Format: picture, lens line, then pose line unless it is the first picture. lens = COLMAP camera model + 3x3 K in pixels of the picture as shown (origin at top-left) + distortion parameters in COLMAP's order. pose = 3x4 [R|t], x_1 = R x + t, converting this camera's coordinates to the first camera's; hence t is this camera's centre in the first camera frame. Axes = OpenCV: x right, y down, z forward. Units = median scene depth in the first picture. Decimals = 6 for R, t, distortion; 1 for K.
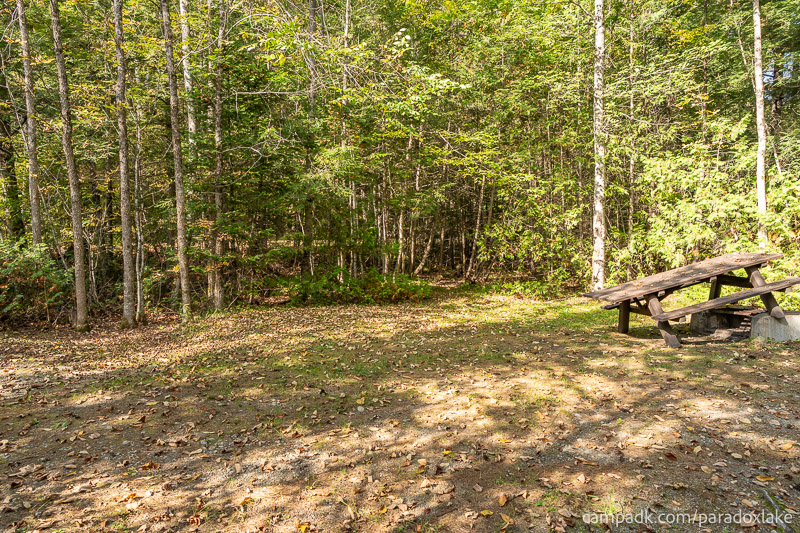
lens RADIAL K [[535.1, 0, 397.0], [0, 535.1, 268.7], [0, 0, 1]] dist [-0.002446, 0.005711]
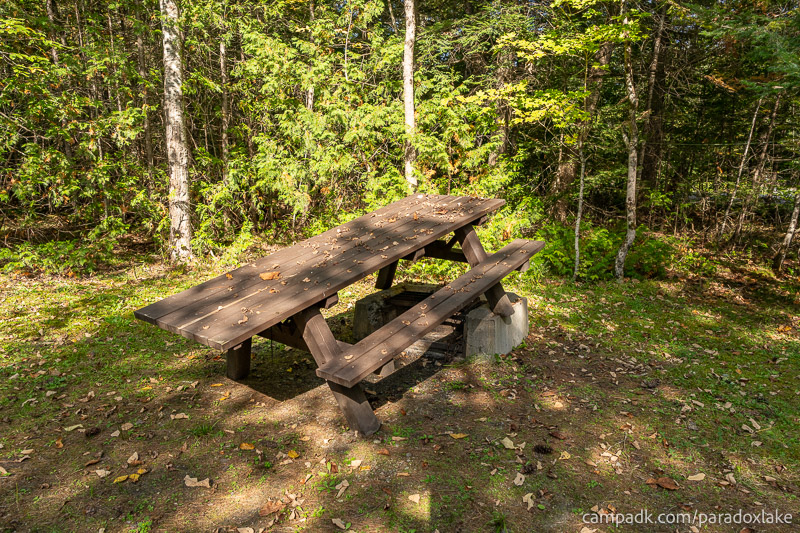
lens RADIAL K [[535.1, 0, 401.5], [0, 535.1, 267.6], [0, 0, 1]] dist [-0.002446, 0.005711]
pose [[0.738781, -0.095379, 0.667162, 0.159209], [0.011274, 0.991545, 0.129270, -0.018414], [-0.673851, -0.087981, 0.733610, 0.400423]]
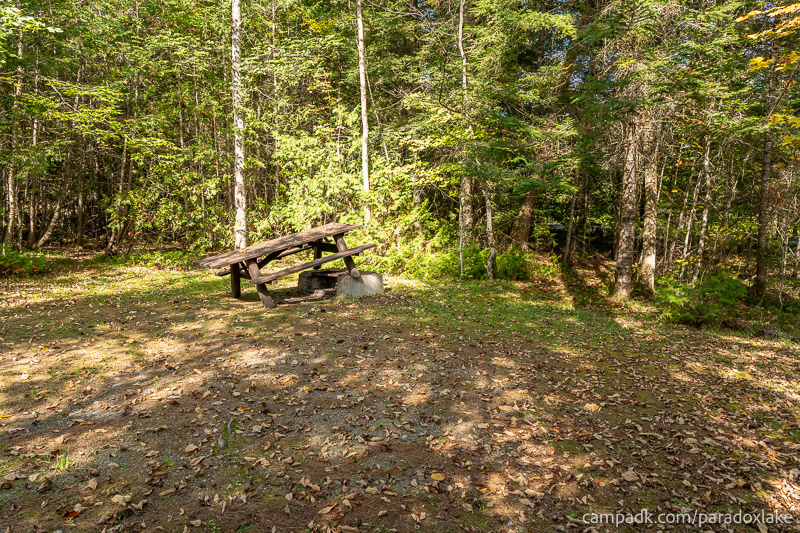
lens RADIAL K [[535.1, 0, 397.2], [0, 535.1, 268.8], [0, 0, 1]] dist [-0.002446, 0.005711]
pose [[0.852017, -0.029535, 0.522680, 0.096378], [0.002310, 0.998610, 0.052663, 0.005286], [-0.523509, -0.043662, 0.850901, -0.044990]]
